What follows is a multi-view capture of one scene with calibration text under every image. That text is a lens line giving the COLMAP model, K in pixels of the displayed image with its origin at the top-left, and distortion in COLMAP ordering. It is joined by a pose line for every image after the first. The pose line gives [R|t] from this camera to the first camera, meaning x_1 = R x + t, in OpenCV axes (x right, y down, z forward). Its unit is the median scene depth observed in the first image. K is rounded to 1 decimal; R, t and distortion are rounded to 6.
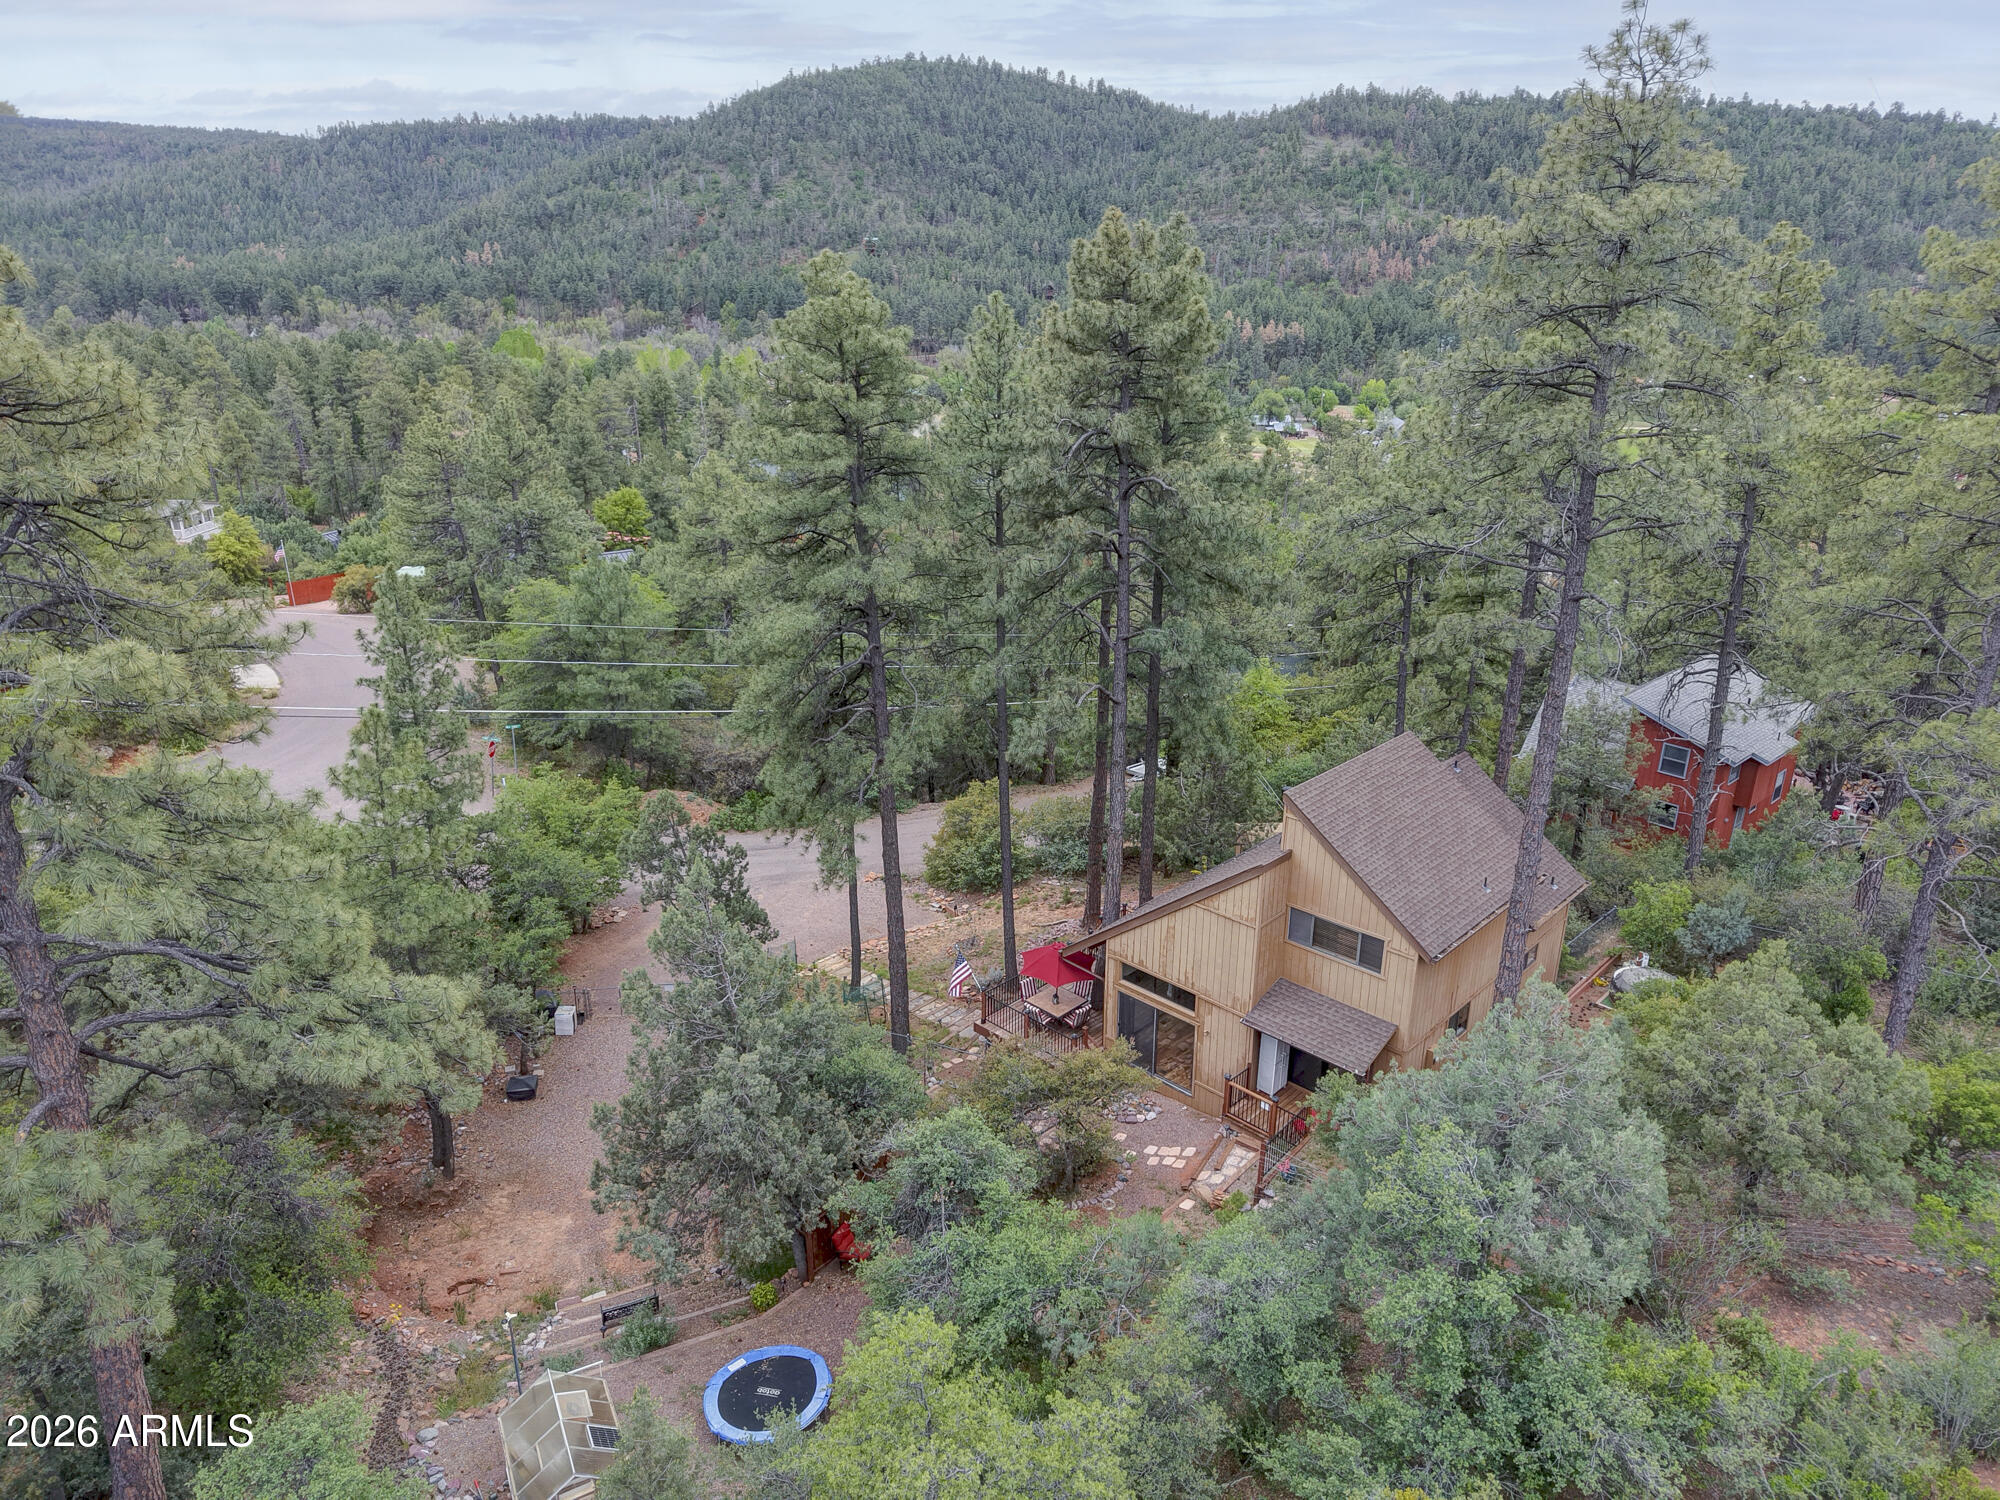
lens RADIAL K [[1361.9, 0, 999.4], [0, 1361.9, 750.1], [0, 0, 1]] dist [0.004458, 0.000082]
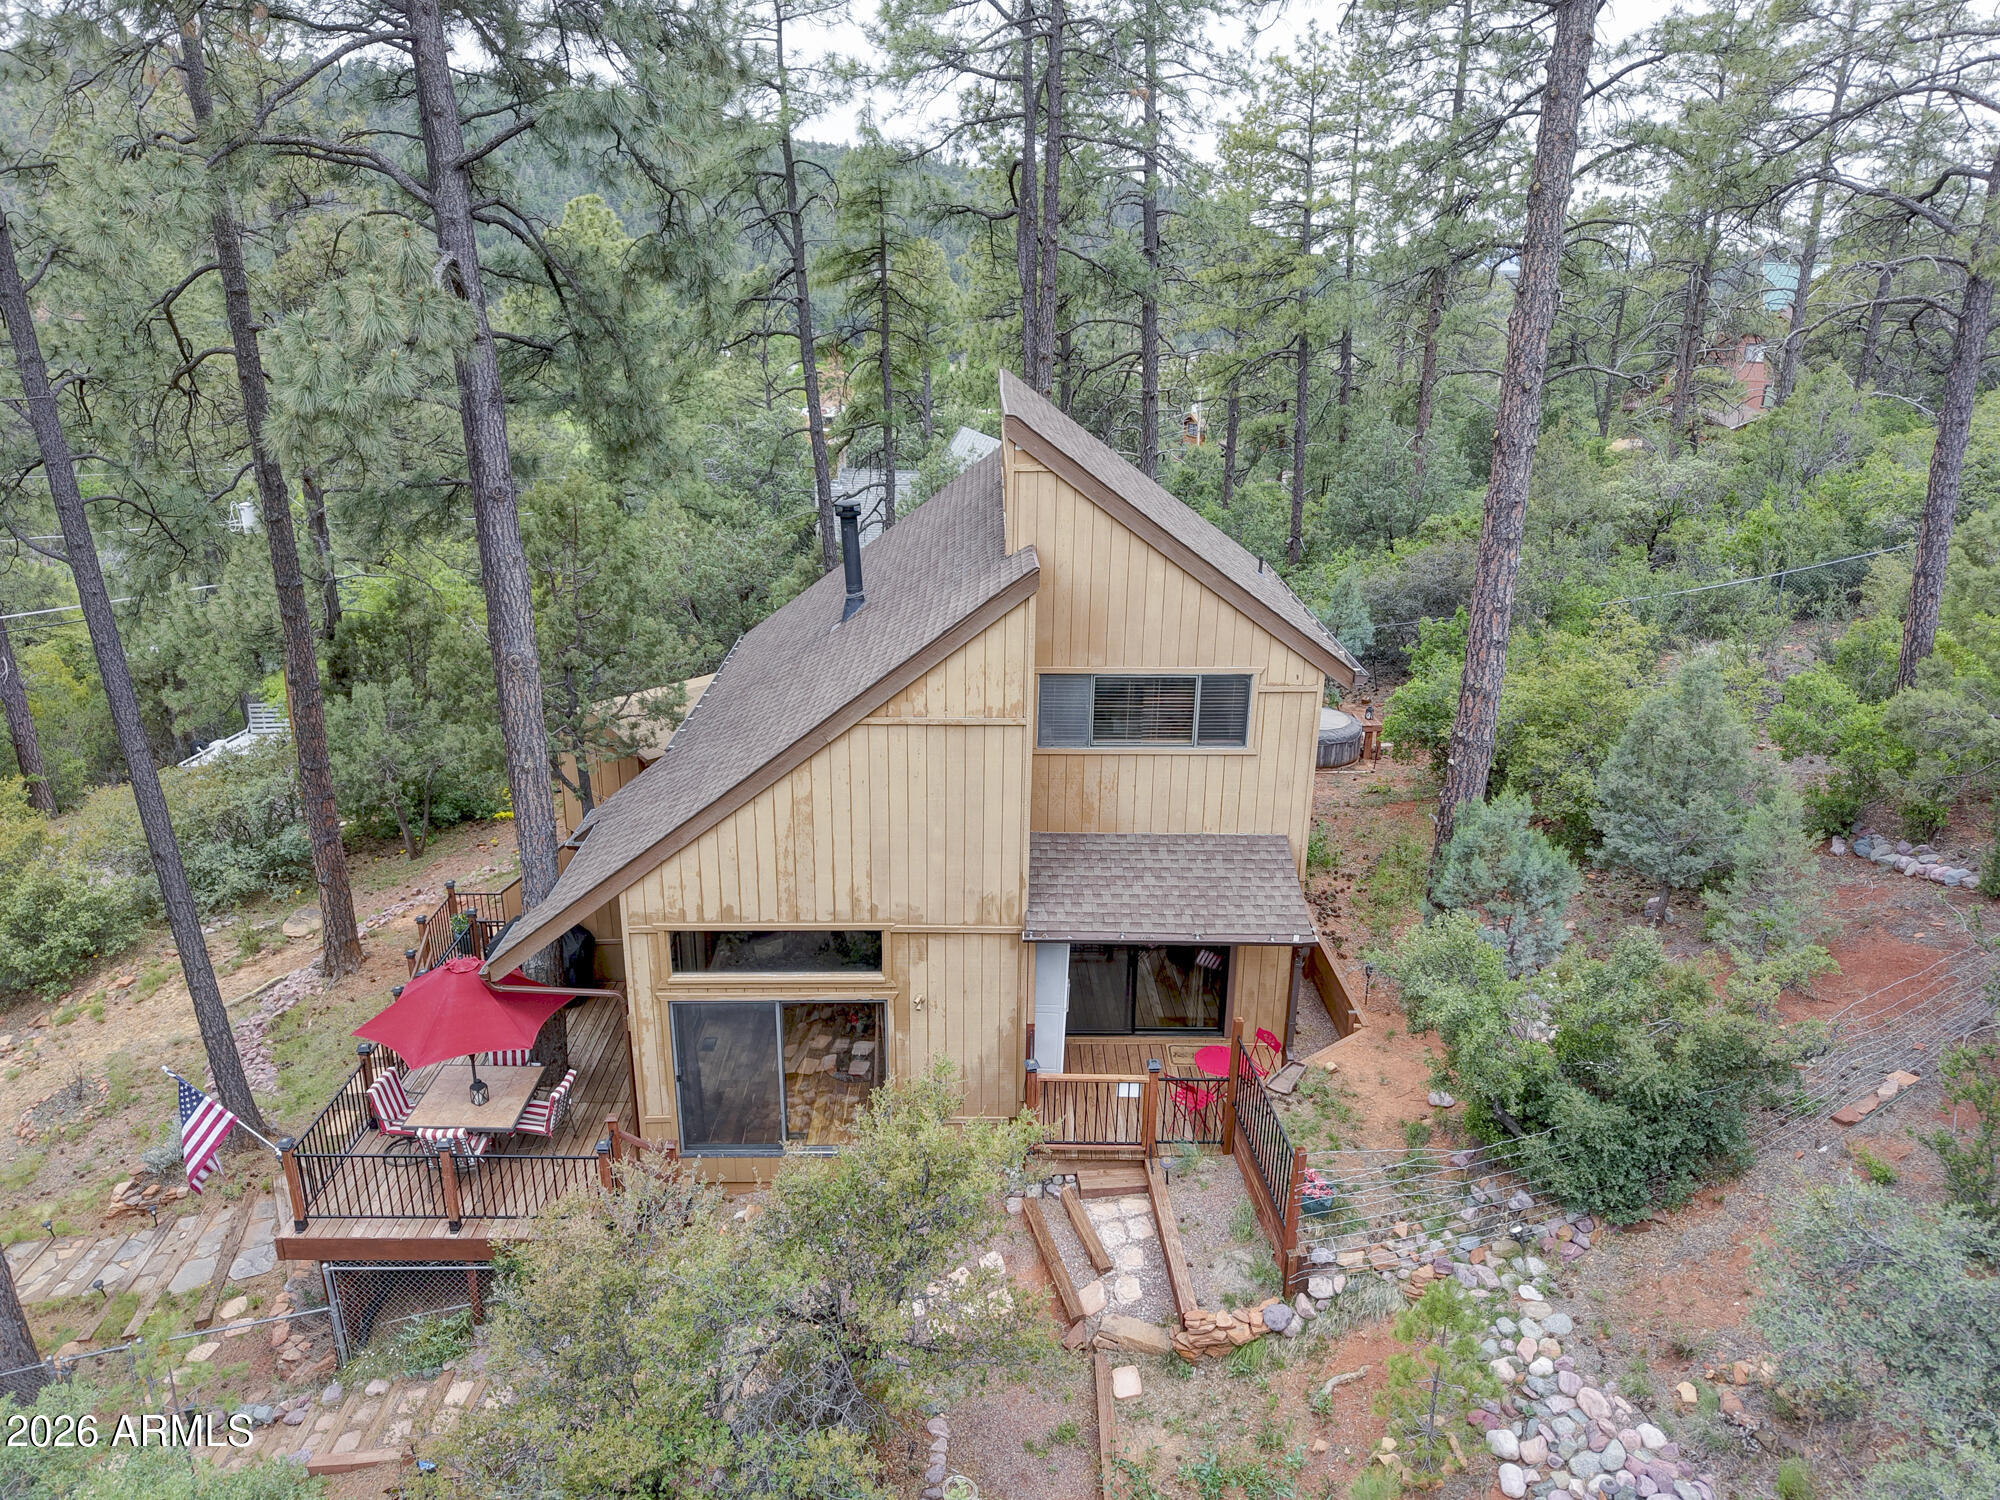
lens RADIAL K [[1361.9, 0, 998.5], [0, 1361.9, 747.8], [0, 0, 1]] dist [0.004458, 0.000082]
pose [[0.705291, -0.239084, 0.667385, -0.111264], [0.239638, 0.966402, 0.092956, 0.088708], [-0.667187, 0.094370, 0.738888, 0.636003]]
